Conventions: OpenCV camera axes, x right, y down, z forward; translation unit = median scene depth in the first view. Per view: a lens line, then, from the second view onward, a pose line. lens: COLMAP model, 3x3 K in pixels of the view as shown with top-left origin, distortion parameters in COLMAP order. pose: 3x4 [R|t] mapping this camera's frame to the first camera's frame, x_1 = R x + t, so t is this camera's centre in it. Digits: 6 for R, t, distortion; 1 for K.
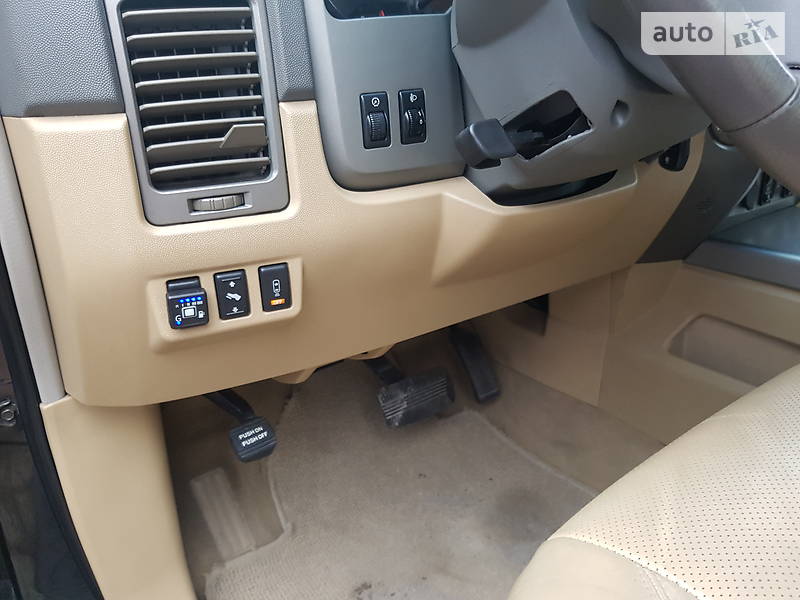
lens RADIAL K [[642.6, 0, 397.4], [0, 642.6, 304.4], [0, 0, 1]] dist [0.131983, -0.223561]
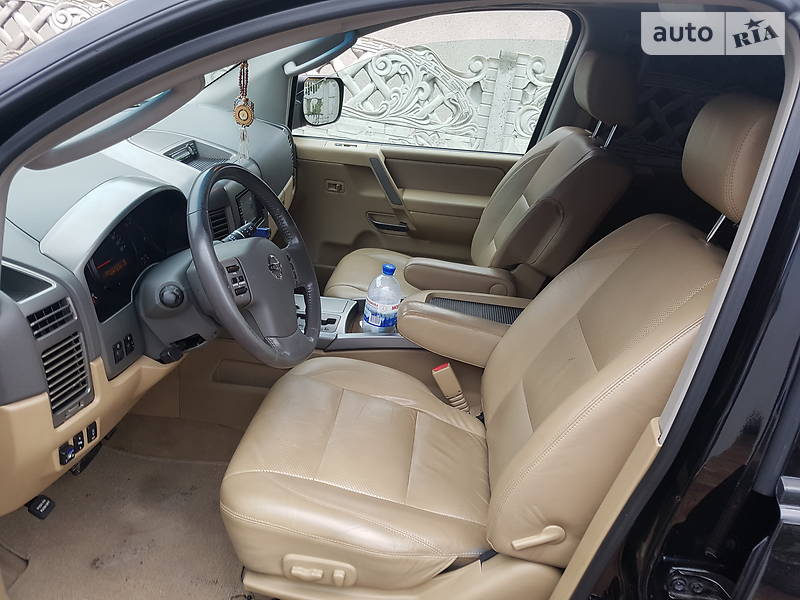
lens RADIAL K [[642.6, 0, 397.4], [0, 642.6, 304.4], [0, 0, 1]] dist [0.131983, -0.223561]
pose [[0.660474, -0.230968, 0.714442, -1.039420], [0.175997, 0.972626, 0.151733, -0.637872], [-0.729930, 0.025524, 0.683045, -1.430279]]
